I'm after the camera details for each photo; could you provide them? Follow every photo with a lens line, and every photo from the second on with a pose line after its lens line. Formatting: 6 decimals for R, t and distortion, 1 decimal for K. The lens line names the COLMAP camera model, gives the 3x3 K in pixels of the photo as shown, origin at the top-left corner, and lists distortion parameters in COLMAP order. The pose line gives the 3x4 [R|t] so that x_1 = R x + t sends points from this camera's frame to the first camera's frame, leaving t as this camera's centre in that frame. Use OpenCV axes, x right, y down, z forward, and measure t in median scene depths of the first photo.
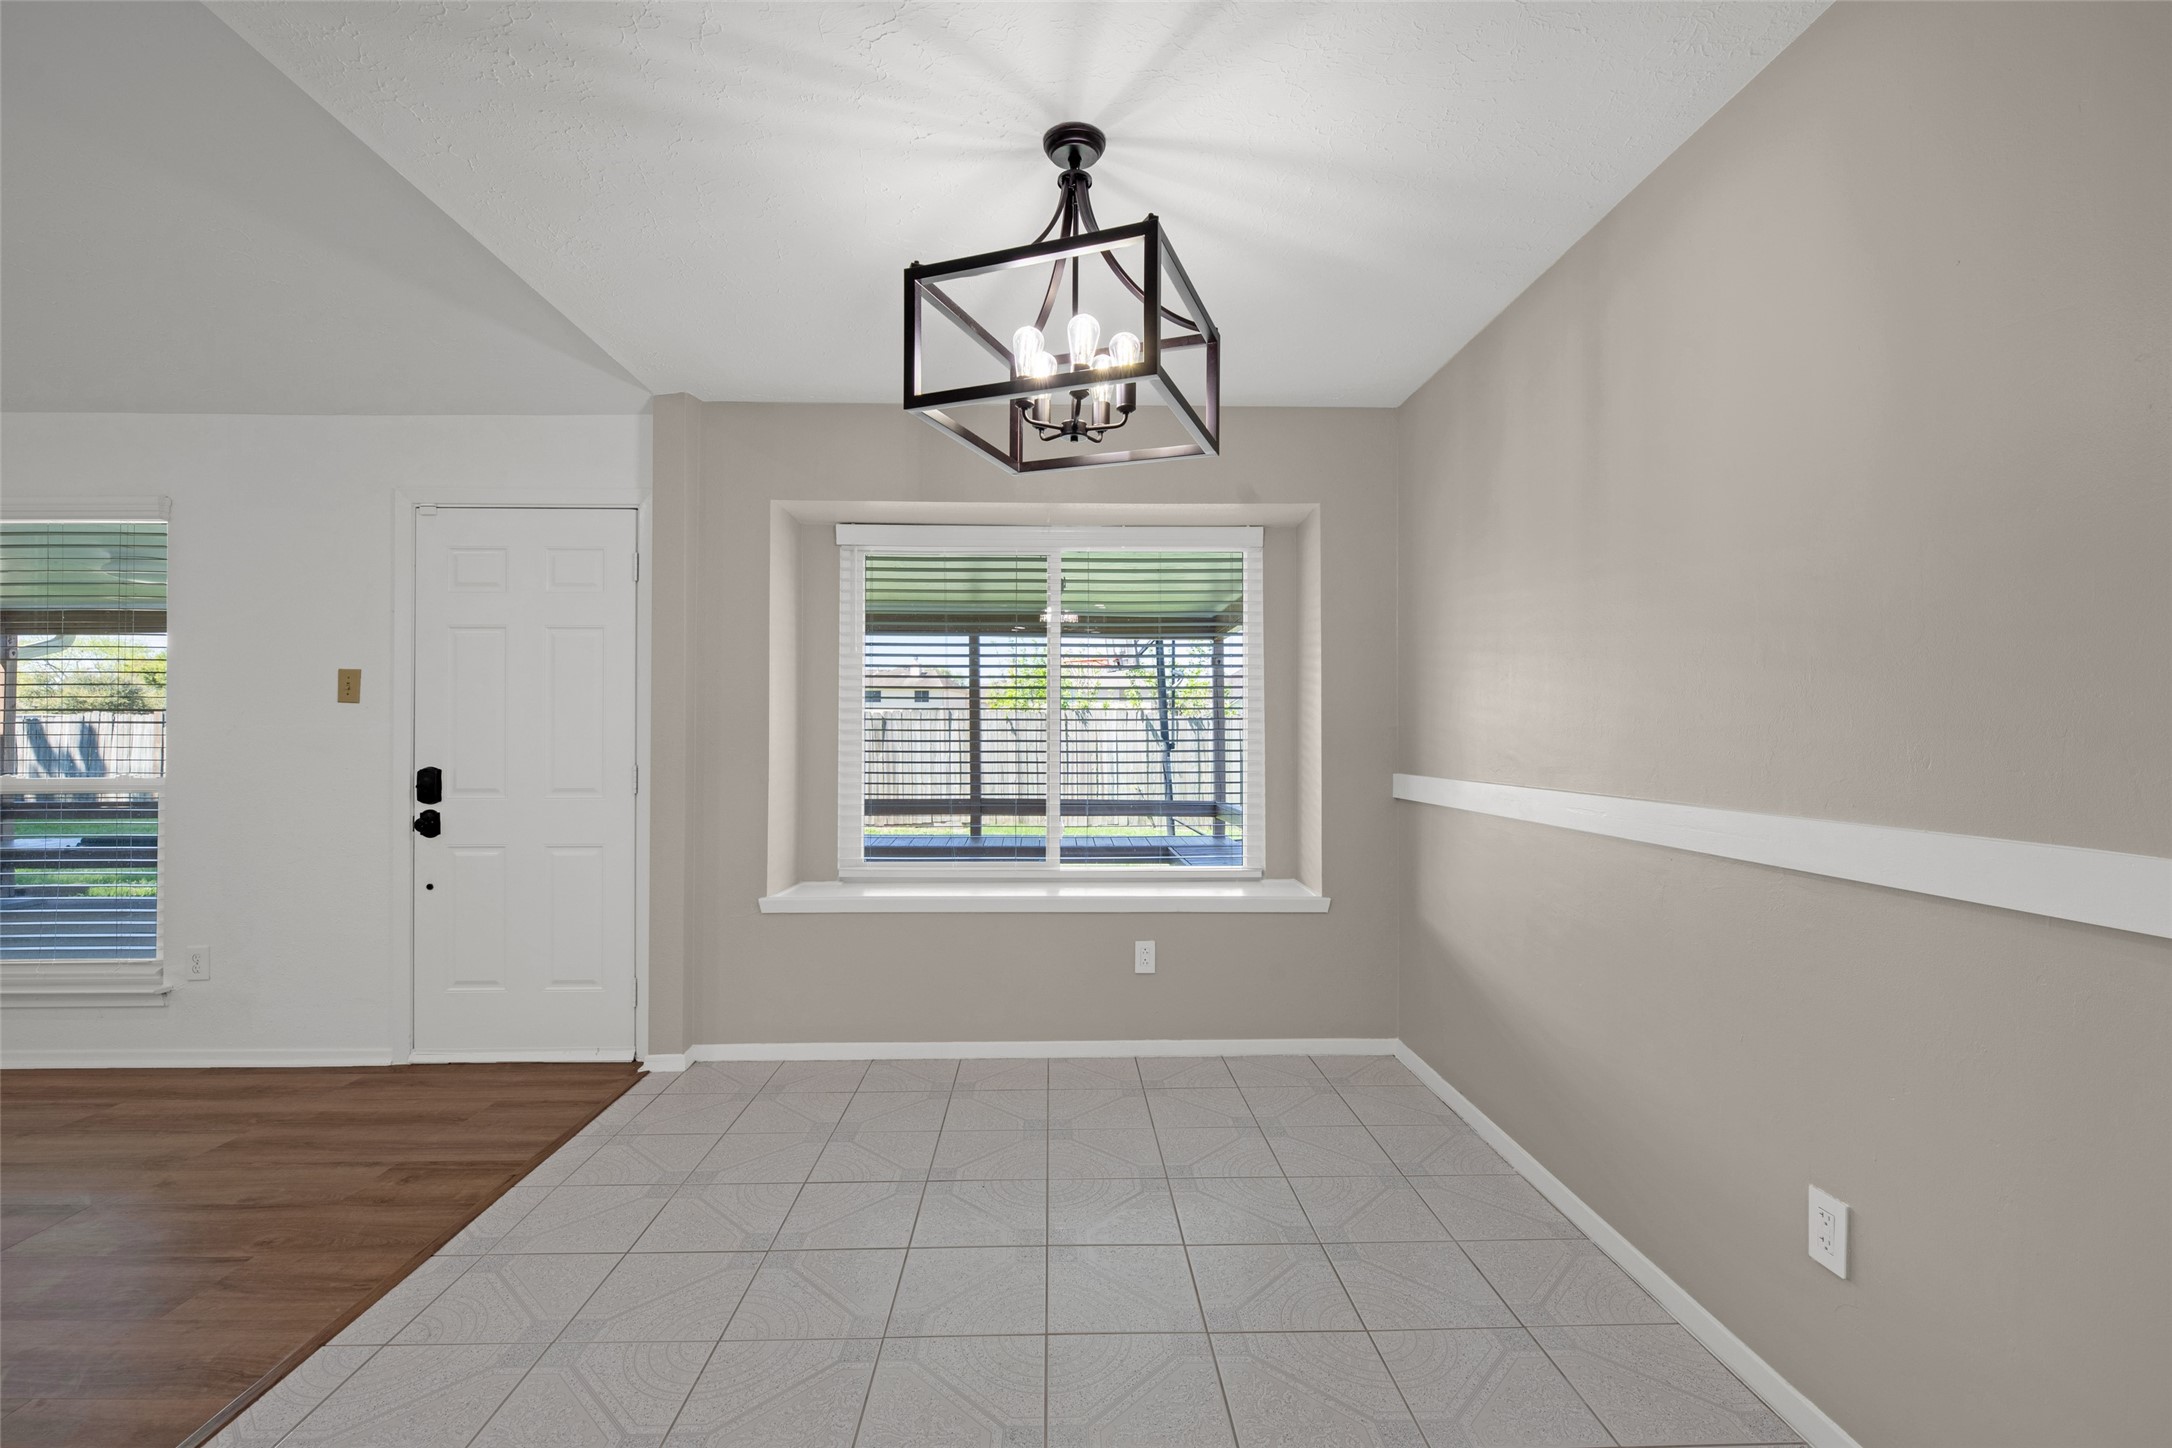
lens RADIAL K [[940.6, 0, 1080.9], [0, 940.6, 735.8], [0, 0, 1]] dist [0.000394, -0.001253]
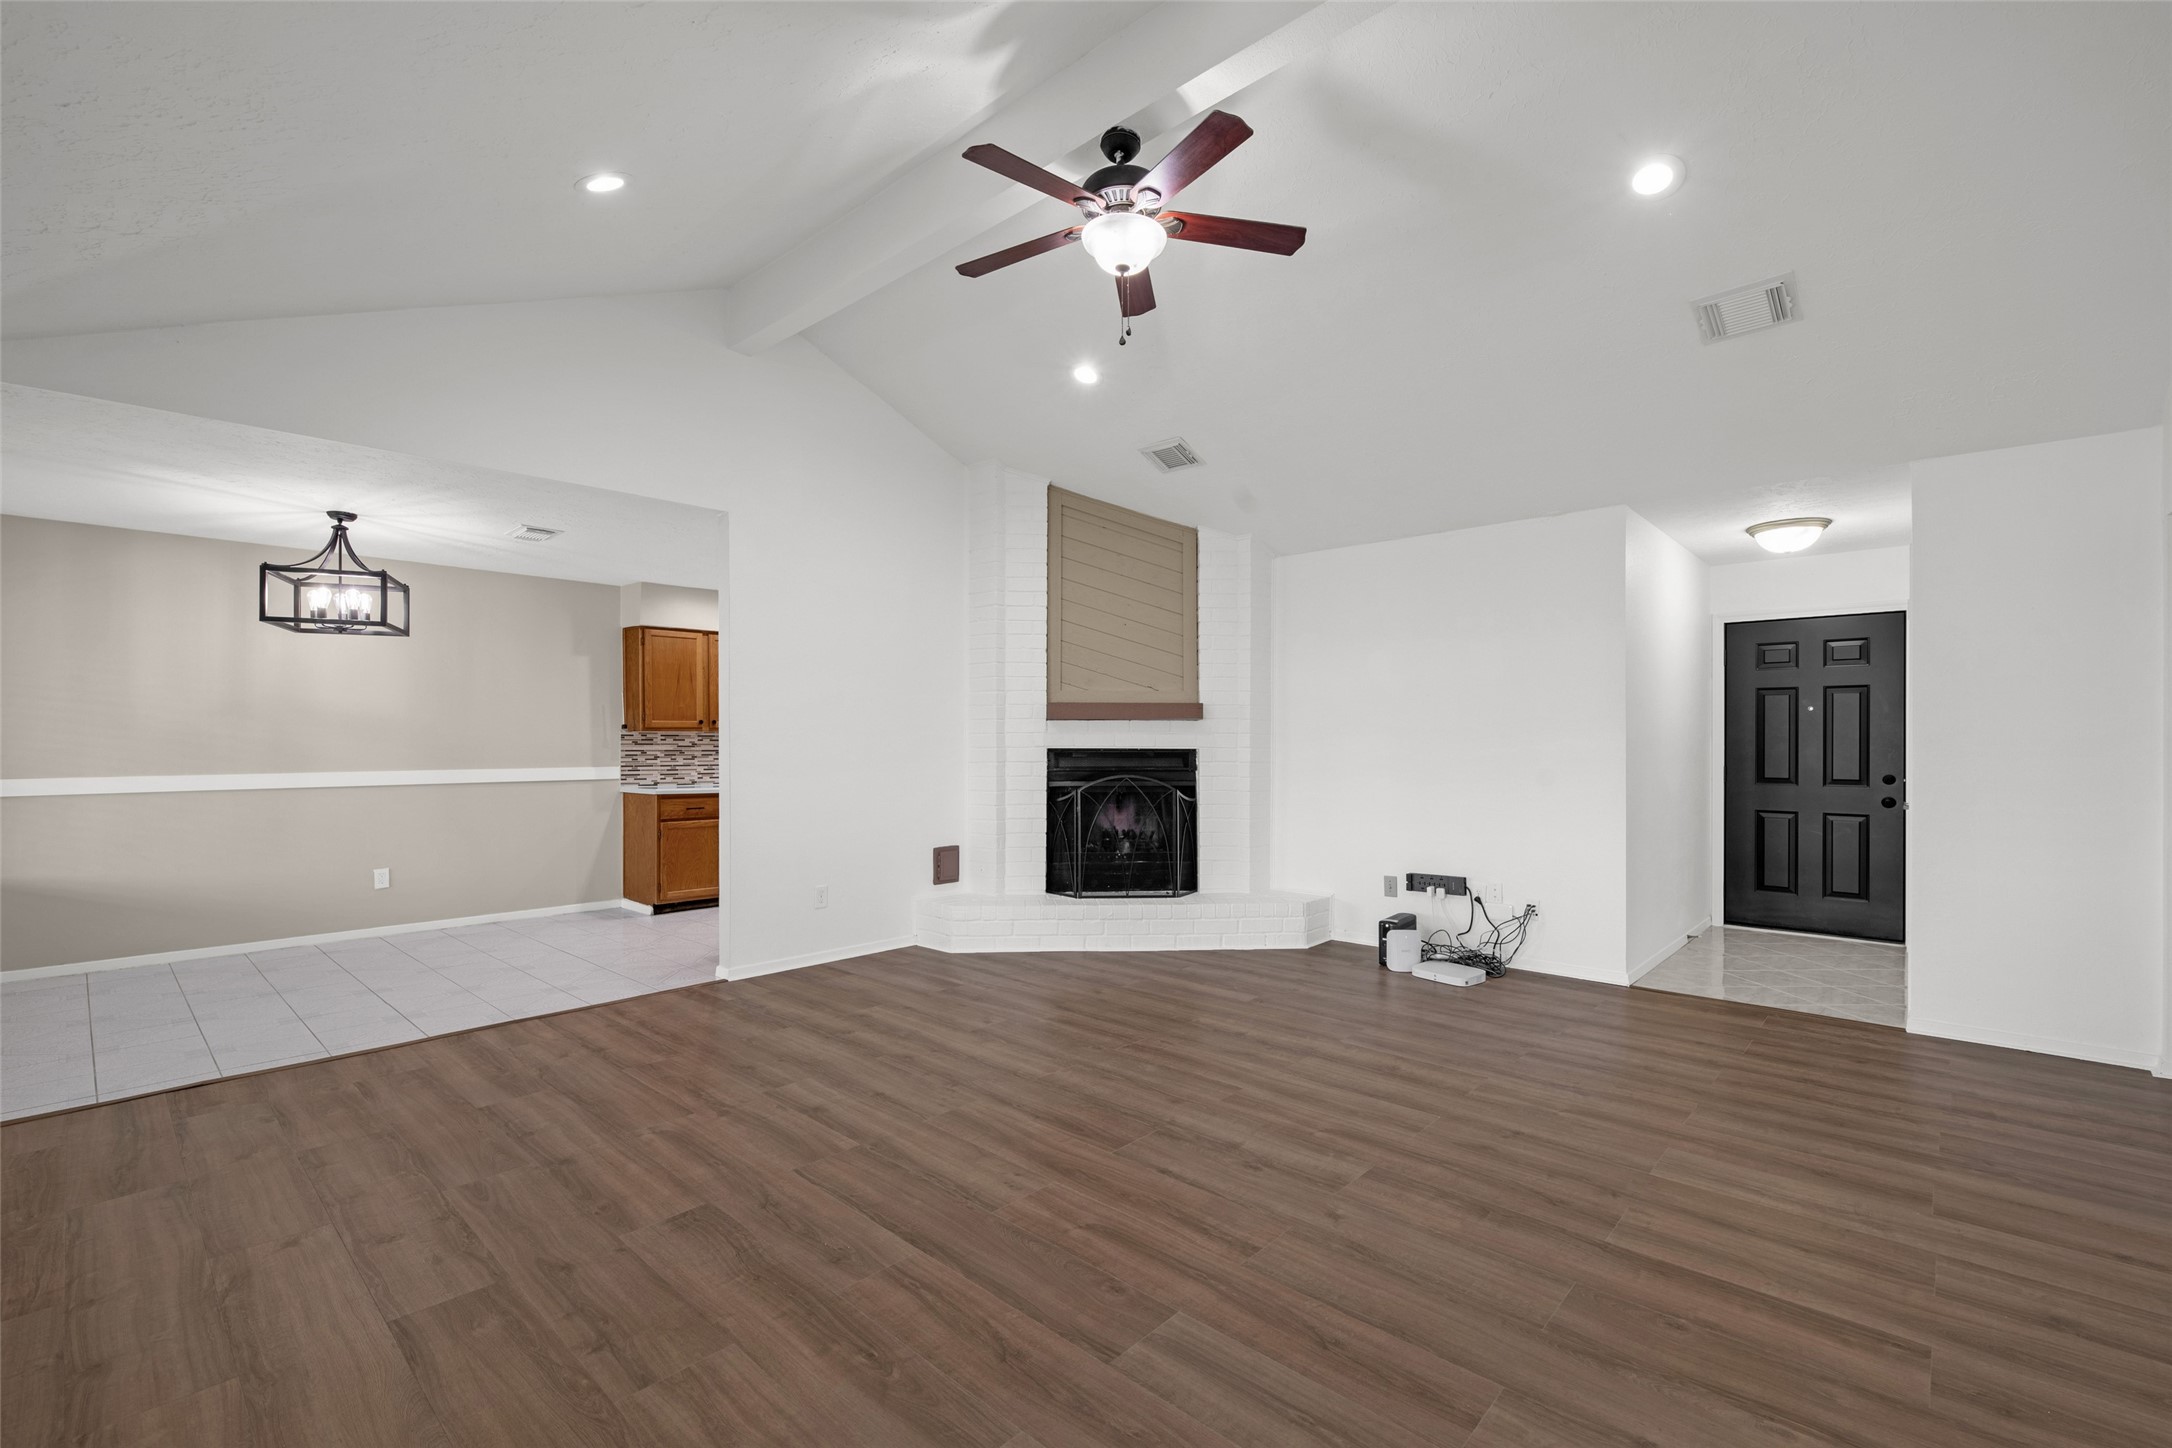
lens RADIAL K [[940.6, 0, 1080.9], [0, 940.6, 735.8], [0, 0, 1]] dist [0.000394, -0.001253]
pose [[-0.713972, 0.004604, 0.700159, -1.762160], [0.002753, 0.999989, -0.003769, -0.013492], [-0.700169, -0.000764, -0.713977, 0.782973]]
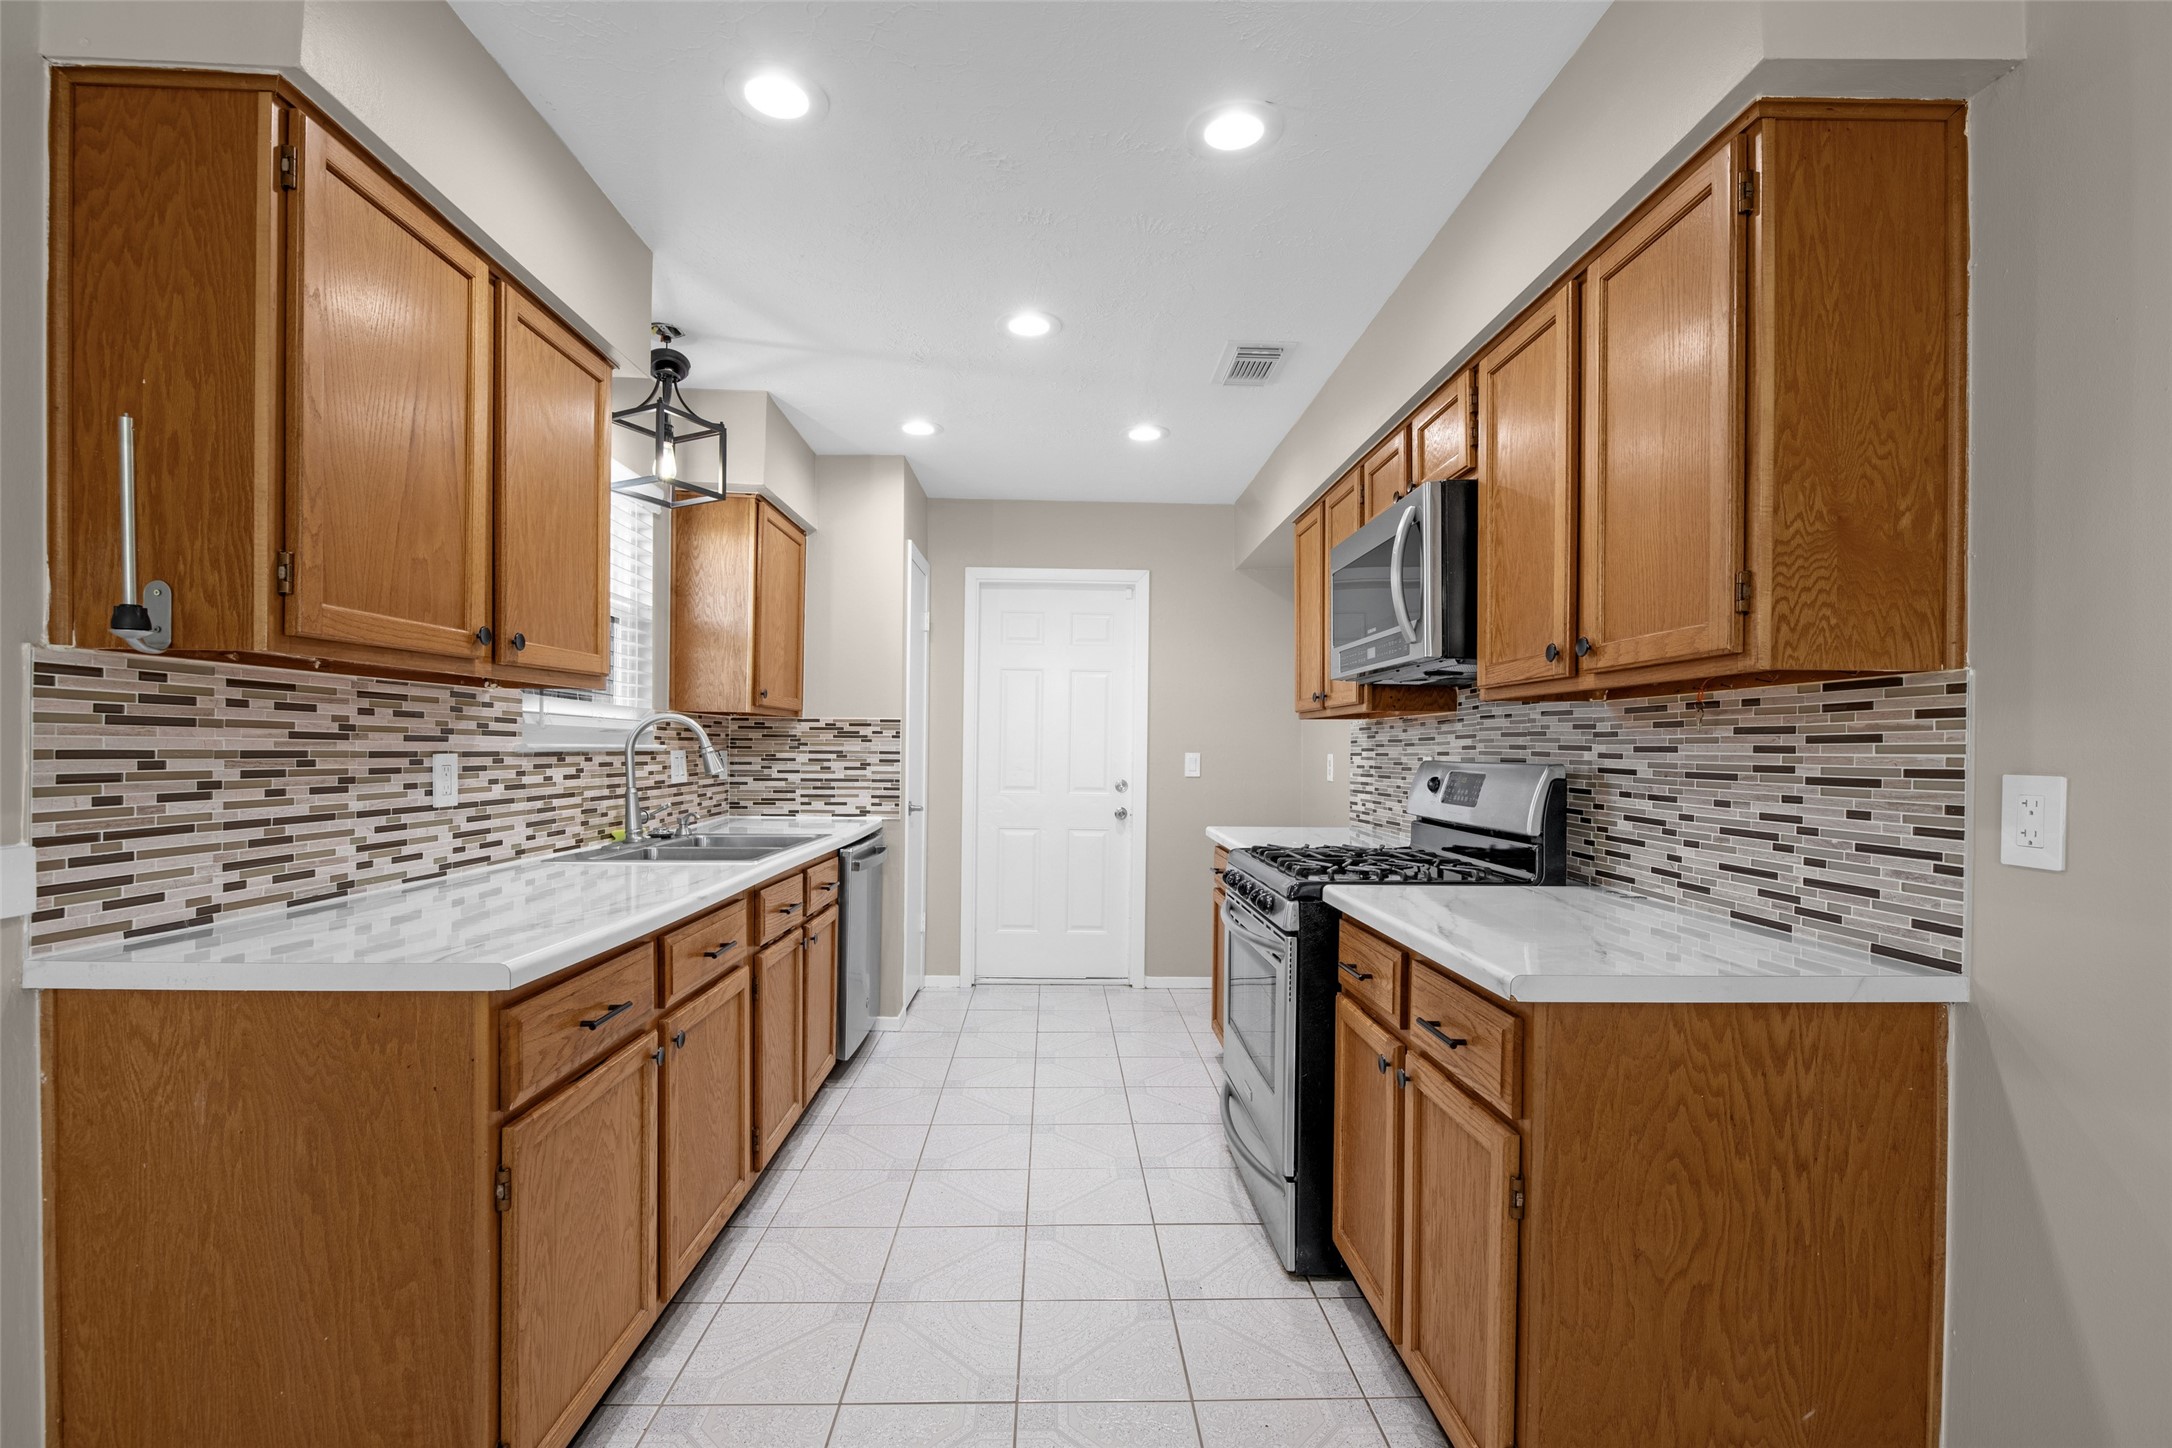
lens RADIAL K [[940.6, 0, 1080.9], [0, 940.6, 735.8], [0, 0, 1]] dist [0.000394, -0.001253]
pose [[-0.999951, -0.009793, -0.001205, -0.026765], [-0.009783, 0.999919, -0.008115, 0.000135], [0.001284, -0.008103, -0.999966, 0.384093]]
